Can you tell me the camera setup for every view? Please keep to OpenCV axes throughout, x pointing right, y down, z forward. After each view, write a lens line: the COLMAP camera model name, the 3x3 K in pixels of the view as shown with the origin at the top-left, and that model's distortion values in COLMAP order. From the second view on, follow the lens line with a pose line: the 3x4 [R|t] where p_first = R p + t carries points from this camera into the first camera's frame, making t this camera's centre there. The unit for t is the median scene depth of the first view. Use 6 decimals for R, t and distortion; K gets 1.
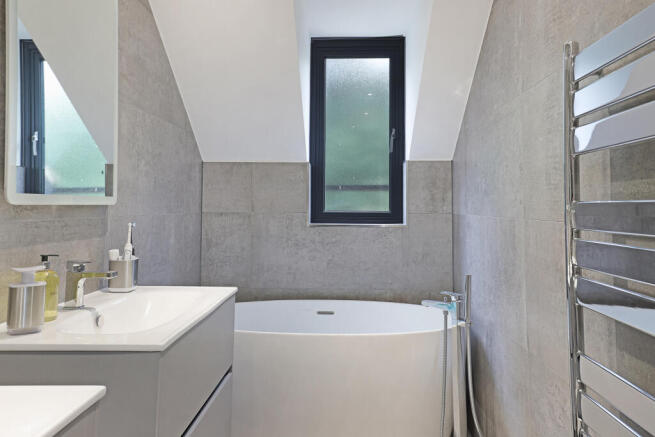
lens RADIAL K [[506.2, 0, 328.4], [0, 506.2, 181.2], [0, 0, 1]] dist [0.032534, 0.001733]
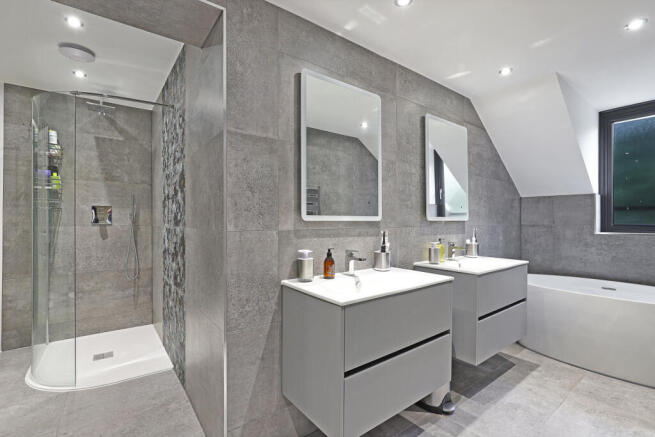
lens RADIAL K [[300.1, 0, 339.6], [0, 300.1, 218.6], [0, 0, 1]] dist [-0.001060, -0.000063]
pose [[0.647661, -0.011897, -0.761836, 0.162603], [0.040266, 0.999015, 0.018631, -0.008366], [0.760864, -0.042743, 0.647502, -0.224757]]
